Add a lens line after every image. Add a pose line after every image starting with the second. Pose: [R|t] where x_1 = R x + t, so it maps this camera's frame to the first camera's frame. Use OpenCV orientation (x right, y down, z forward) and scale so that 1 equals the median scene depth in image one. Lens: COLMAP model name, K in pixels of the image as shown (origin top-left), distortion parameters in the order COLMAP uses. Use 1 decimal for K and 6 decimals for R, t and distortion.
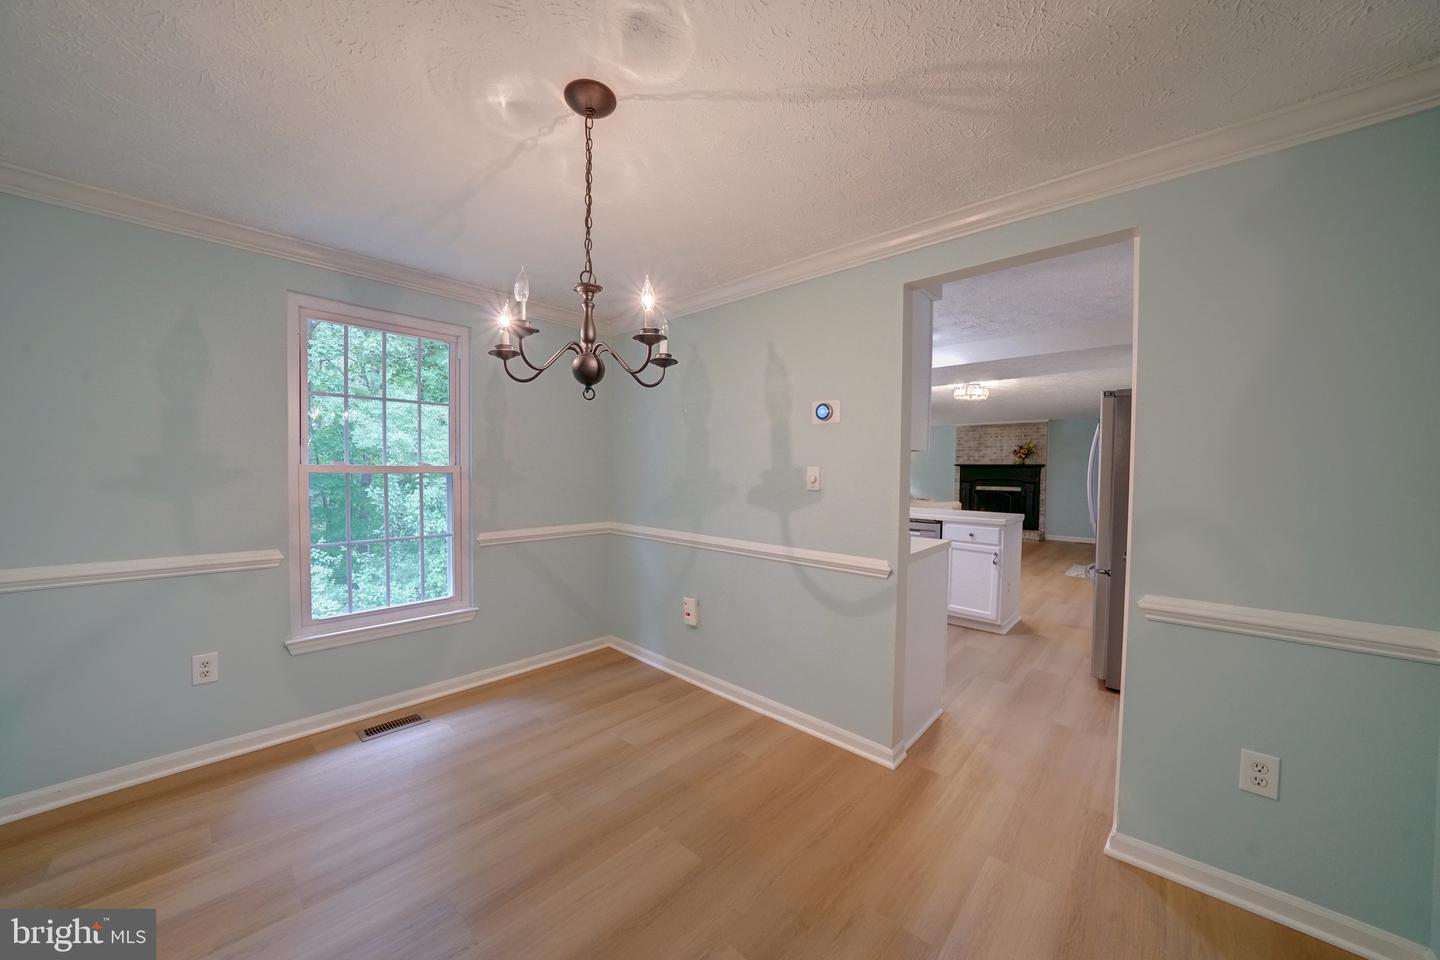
lens RADIAL K [[500.2, 0, 712.3], [0, 500.2, 483.4], [0, 0, 1]] dist [-0.021470, 0.000043]
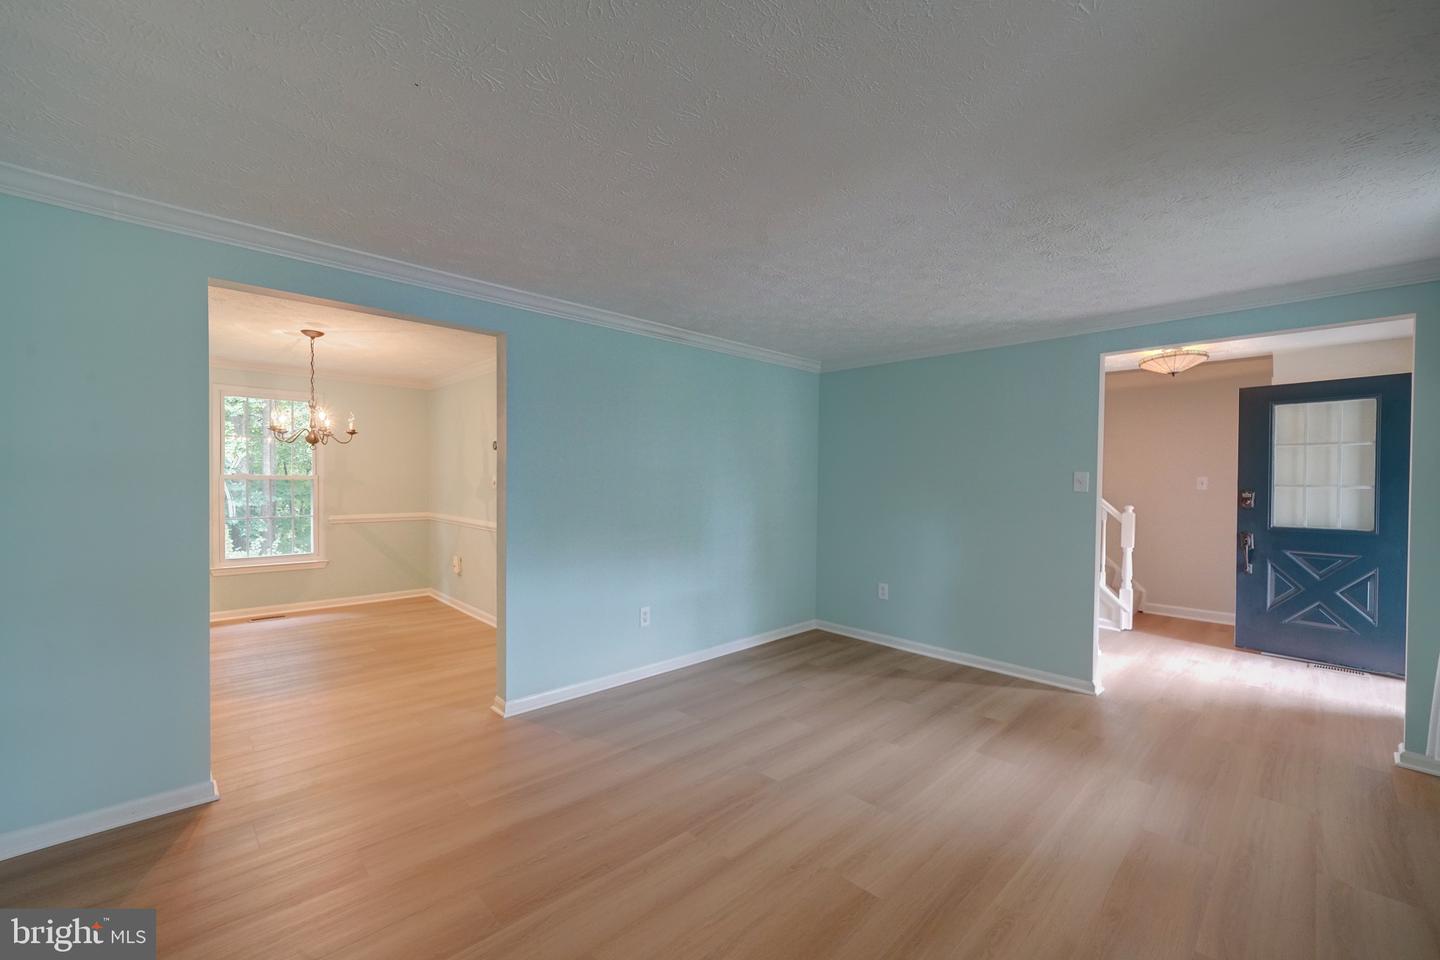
lens RADIAL K [[582.8, 0, 712.4], [0, 582.8, 484.0], [0, 0, 1]] dist [-0.001199, 0.000099]
pose [[0.998174, 0.000168, -0.060404, 0.919952], [-0.001254, 0.999838, -0.017934, 0.027562], [0.060391, 0.017977, 0.998013, -0.863704]]
